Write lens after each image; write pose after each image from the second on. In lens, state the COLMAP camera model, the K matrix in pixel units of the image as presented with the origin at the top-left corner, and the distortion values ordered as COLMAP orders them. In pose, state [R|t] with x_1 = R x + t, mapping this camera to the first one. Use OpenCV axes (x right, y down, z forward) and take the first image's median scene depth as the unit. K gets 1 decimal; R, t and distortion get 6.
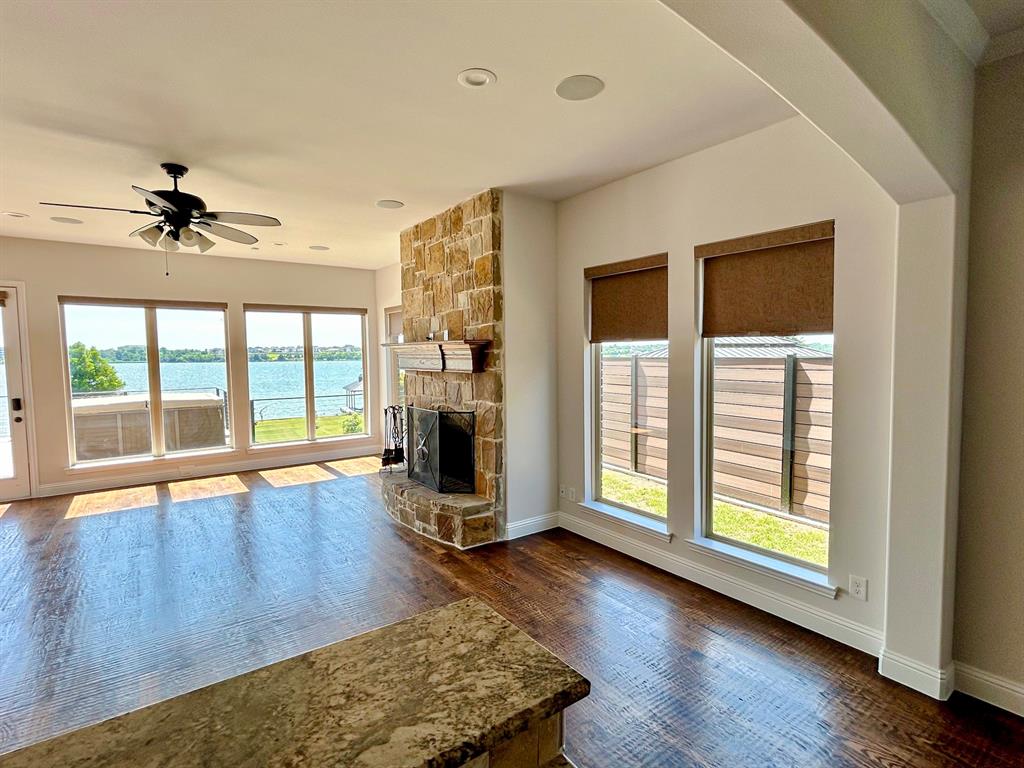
lens RADIAL K [[510.3, 0, 513.6], [0, 510.3, 384.8], [0, 0, 1]] dist [-0.001383, 0.002886]
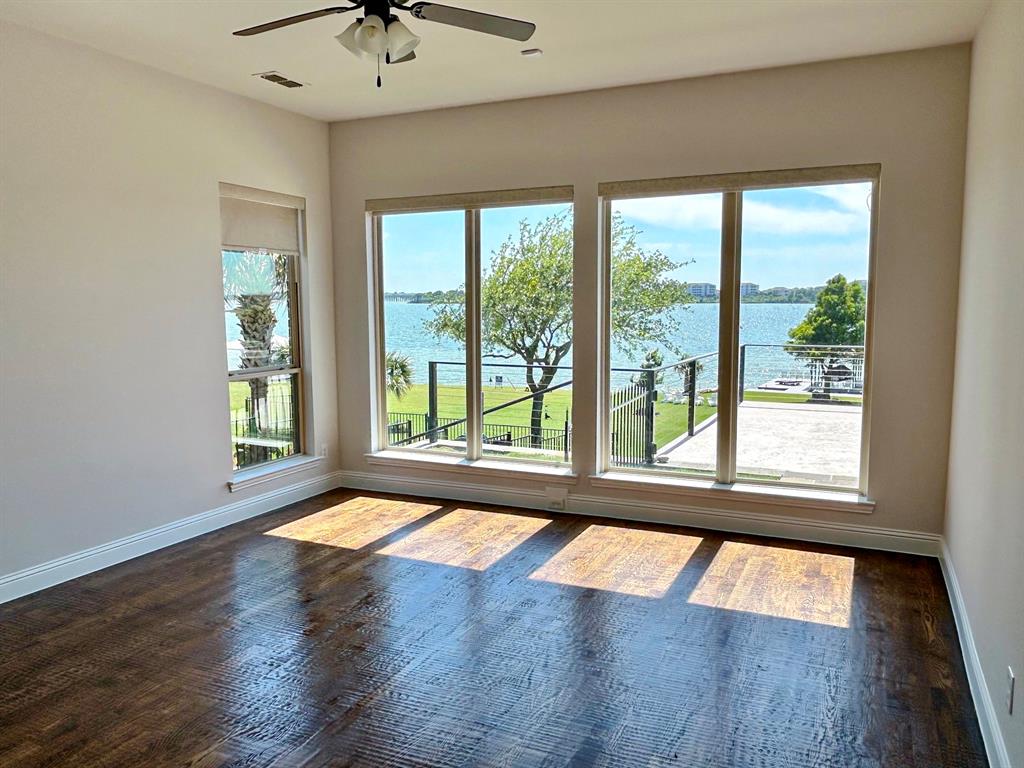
lens RADIAL K [[798.8, 0, 511.2], [0, 798.8, 387.6], [0, 0, 1]] dist [0.037970, -0.046563]
pose [[0.438236, 0.113306, -0.891690, 0.086427], [-0.060217, 0.993495, 0.096648, -0.068119], [0.896840, 0.011340, 0.442209, 0.935957]]
